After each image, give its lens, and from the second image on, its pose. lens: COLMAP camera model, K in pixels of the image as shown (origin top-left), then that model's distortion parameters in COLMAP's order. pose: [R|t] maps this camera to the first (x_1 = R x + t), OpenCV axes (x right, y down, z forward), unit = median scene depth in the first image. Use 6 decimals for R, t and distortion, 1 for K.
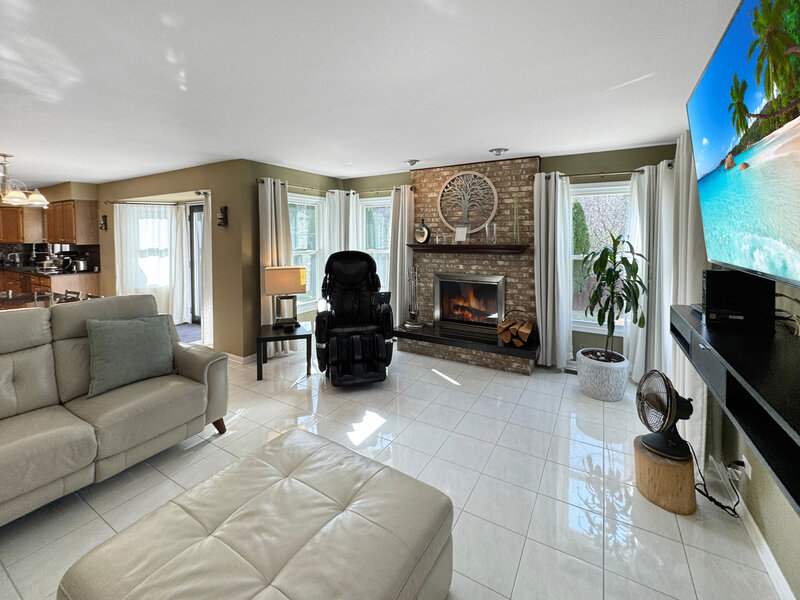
lens RADIAL K [[332.7, 0, 392.9], [0, 332.7, 247.2], [0, 0, 1]] dist [-0.005889, 0.001702]
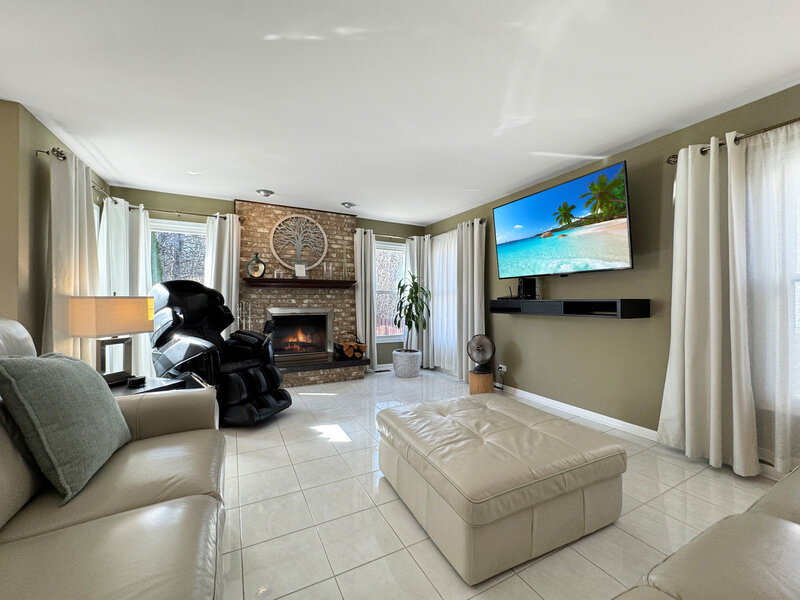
lens RADIAL K [[332.7, 0, 388.0], [0, 332.7, 301.4], [0, 0, 1]] dist [-0.005889, 0.001702]
pose [[0.535846, 0.006397, 0.844292, -0.571441], [0.021403, 0.999547, -0.021158, 0.093422], [-0.844045, 0.029408, 0.535466, 0.170240]]
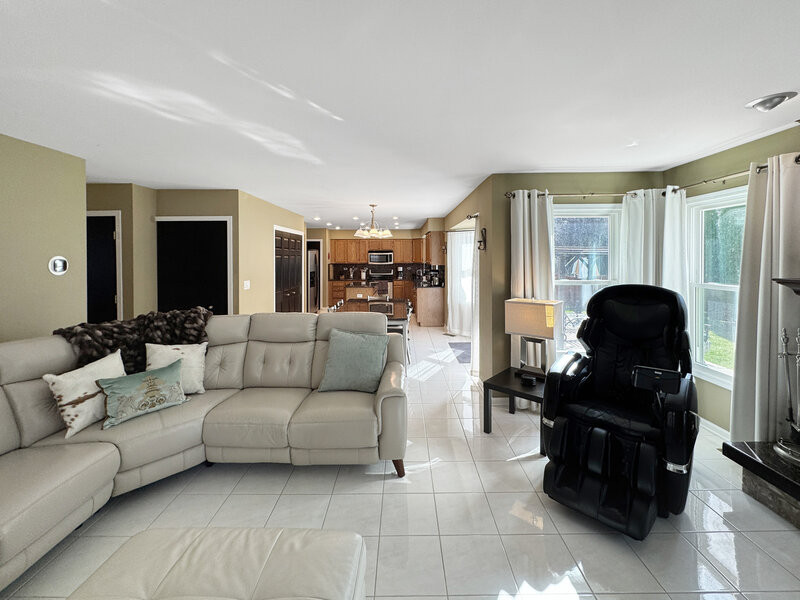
lens RADIAL K [[332.7, 0, 406.0], [0, 332.7, 259.9], [0, 0, 1]] dist [-0.005889, 0.001702]
pose [[0.533299, 0.001854, -0.845925, 0.172890], [-0.022260, 0.999682, -0.011842, -0.018986], [0.845634, 0.025146, 0.533170, 0.321850]]
